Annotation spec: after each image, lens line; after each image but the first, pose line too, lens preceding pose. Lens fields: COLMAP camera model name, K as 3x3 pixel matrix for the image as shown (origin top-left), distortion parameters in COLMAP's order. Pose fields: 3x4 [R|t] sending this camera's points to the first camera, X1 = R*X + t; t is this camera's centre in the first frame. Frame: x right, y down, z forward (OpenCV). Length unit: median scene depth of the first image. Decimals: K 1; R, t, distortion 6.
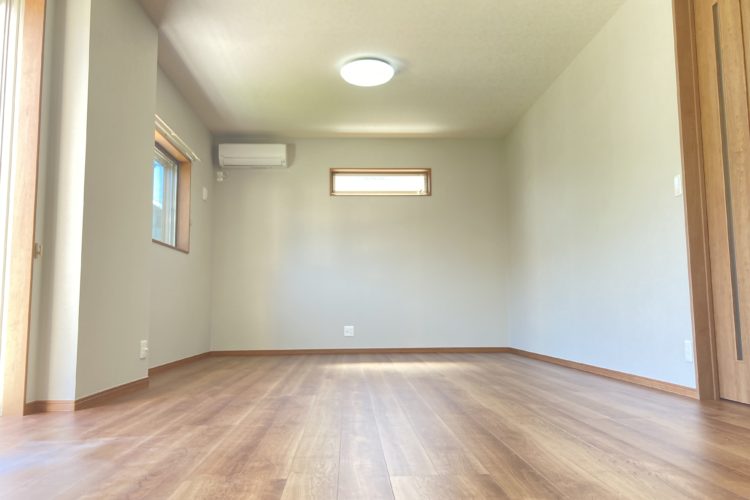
lens RADIAL K [[606.0, 0, 375.0], [0, 606.0, 250.0], [0, 0, 1]] dist [0.001453, -0.008065]
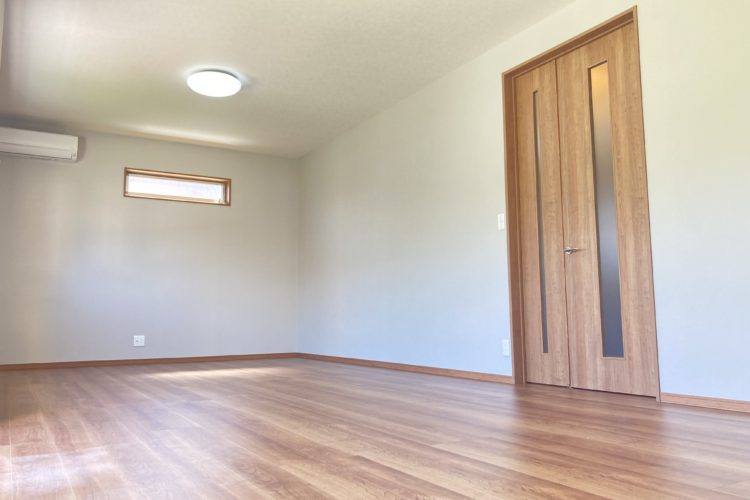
lens RADIAL K [[609.0, 0, 375.0], [0, 609.0, 250.0], [0, 0, 1]] dist [-0.005772, -0.006671]
pose [[0.882395, 0.050179, 0.467826, -0.229704], [-0.043480, 0.998739, -0.025115, -0.000269], [-0.468496, 0.001820, 0.883464, -0.023598]]
